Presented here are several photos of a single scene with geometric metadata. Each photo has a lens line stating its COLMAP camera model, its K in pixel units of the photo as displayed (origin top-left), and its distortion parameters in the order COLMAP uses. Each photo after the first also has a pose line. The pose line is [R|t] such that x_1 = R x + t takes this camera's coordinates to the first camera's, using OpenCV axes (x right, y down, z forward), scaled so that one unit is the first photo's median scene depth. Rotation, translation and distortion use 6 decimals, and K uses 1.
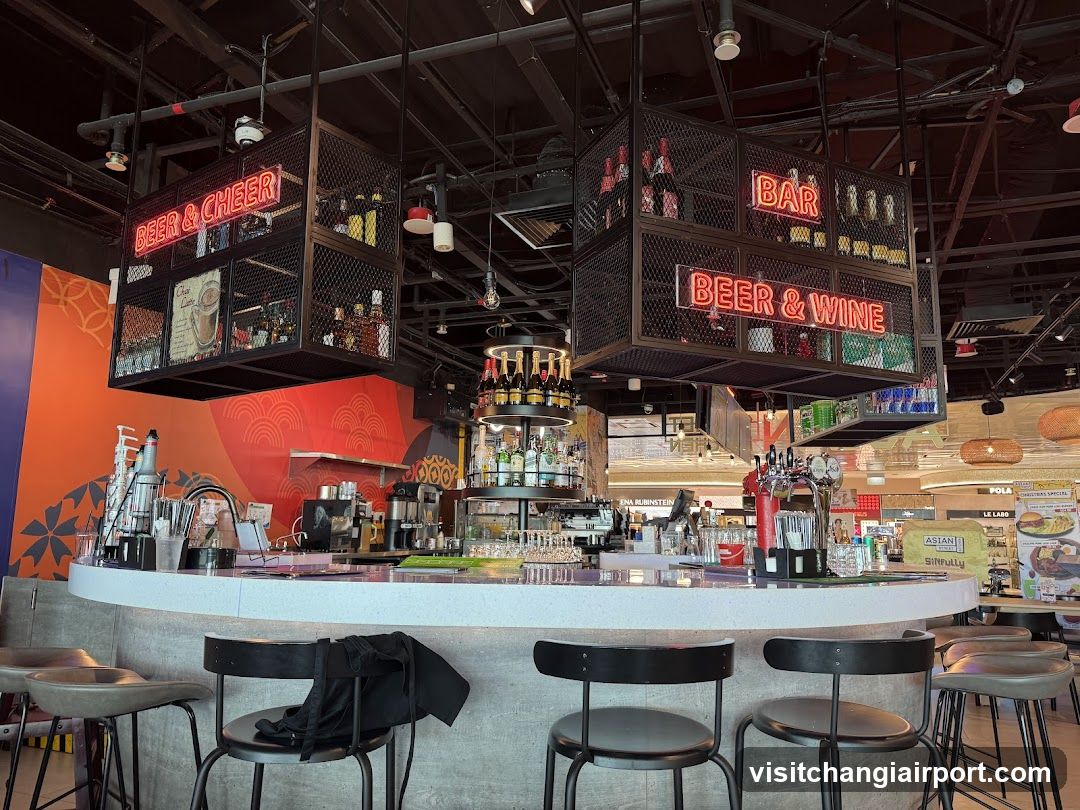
lens RADIAL K [[764.5, 0, 540.0], [0, 764.5, 405.0], [0, 0, 1]] dist [-0.004716, -0.009542]
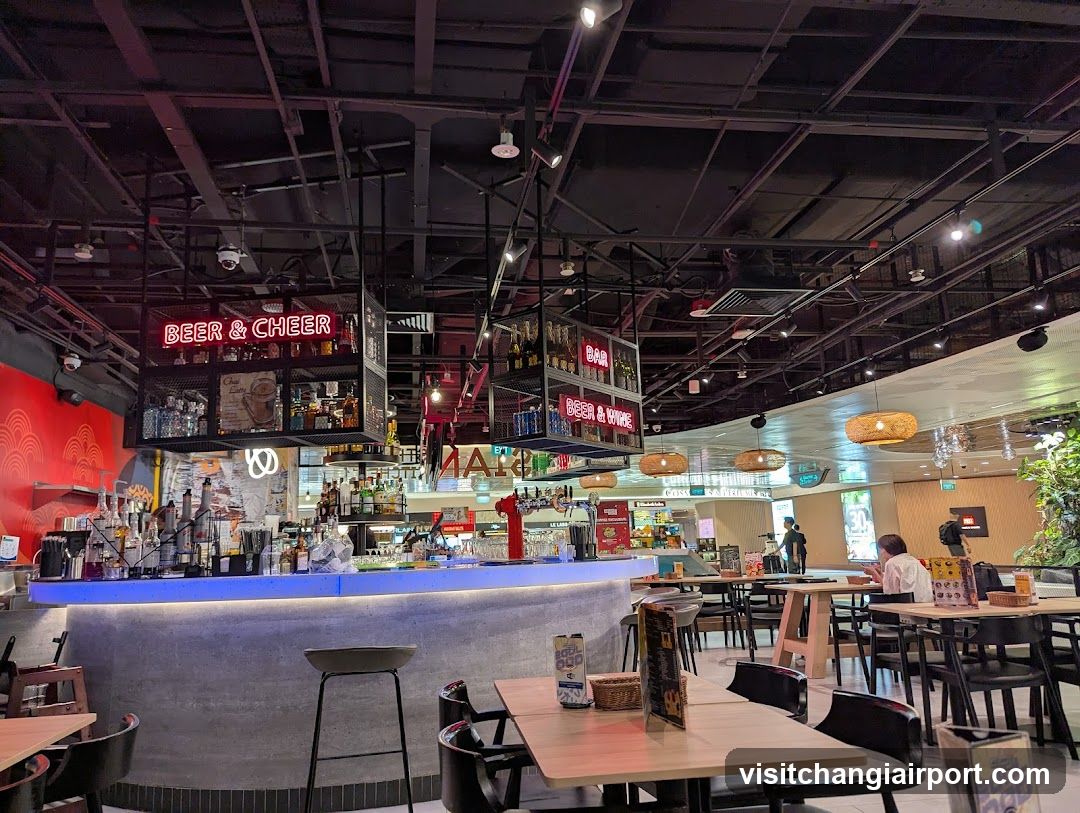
lens RADIAL K [[764.5, 0, 540.0], [0, 764.5, 406.5], [0, 0, 1]] dist [-0.004716, -0.009542]
pose [[0.857315, 0.042737, 0.513014, -0.280559], [-0.030757, 0.999020, -0.031825, -0.029986], [-0.513872, 0.011505, 0.857790, -0.204463]]
